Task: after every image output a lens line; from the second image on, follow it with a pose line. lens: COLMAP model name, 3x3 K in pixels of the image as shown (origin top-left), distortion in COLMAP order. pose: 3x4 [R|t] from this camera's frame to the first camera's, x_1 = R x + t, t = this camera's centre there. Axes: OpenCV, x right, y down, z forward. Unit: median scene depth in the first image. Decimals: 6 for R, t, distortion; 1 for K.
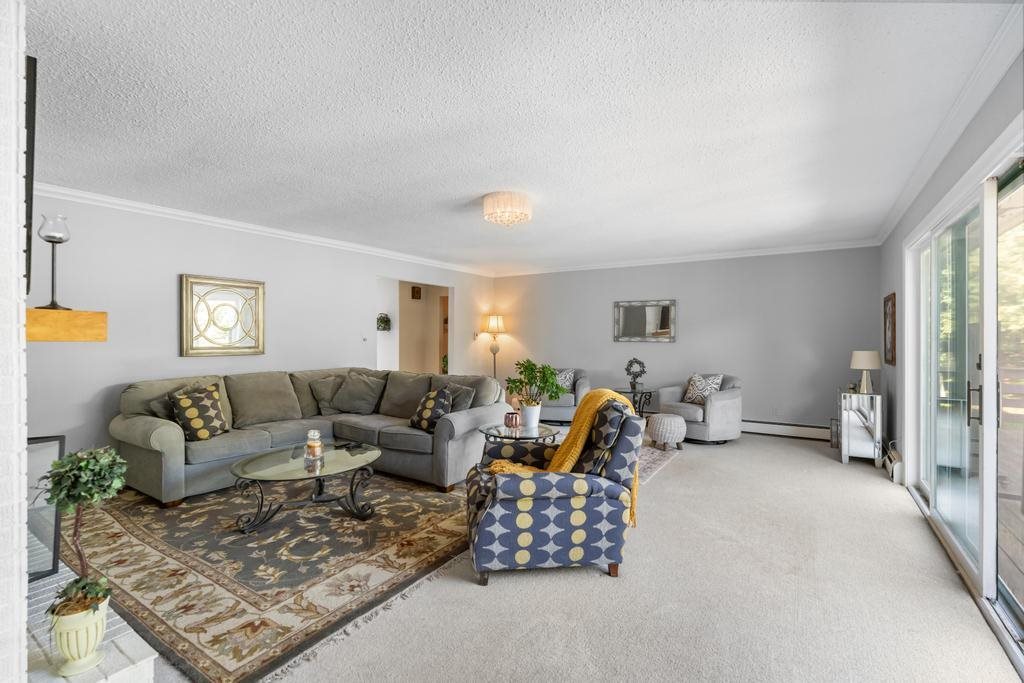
lens RADIAL K [[478.2, 0, 506.1], [0, 478.2, 336.2], [0, 0, 1]] dist [-0.012727, 0.000250]
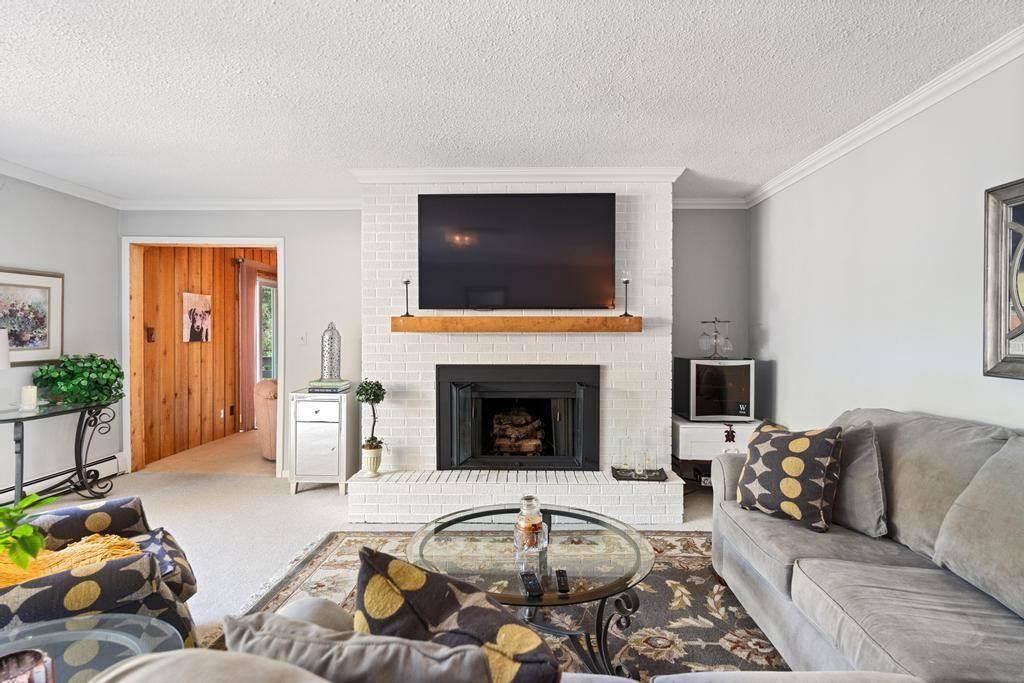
lens RADIAL K [[514.4, 0, 514.9], [0, 514.4, 333.1], [0, 0, 1]] dist [0.001344, -0.002092]
pose [[-0.838476, -0.002881, -0.544931, -0.034453], [-0.005958, 0.999975, 0.003882, 0.001423], [0.544906, 0.006502, -0.838472, 0.925454]]
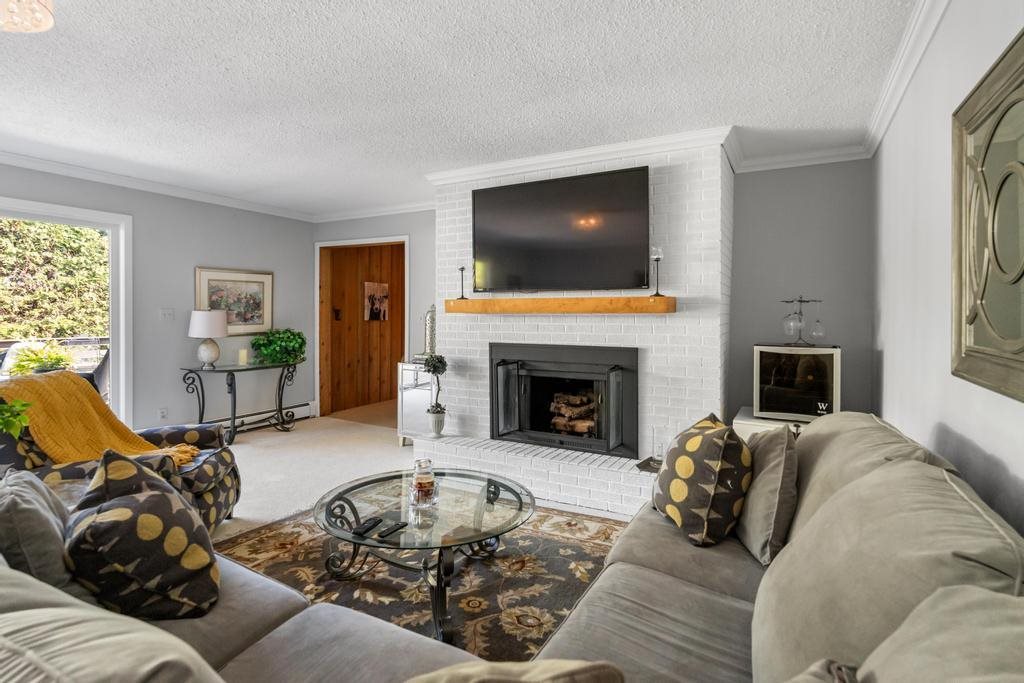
lens RADIAL K [[514.4, 0, 506.5], [0, 514.4, 310.5], [0, 0, 1]] dist [0.001344, -0.002092]
pose [[-0.996282, -0.005702, -0.085968, -0.279539], [-0.005737, 0.999984, 0.000159, -0.000612], [0.085966, 0.000651, -0.996298, 1.046328]]
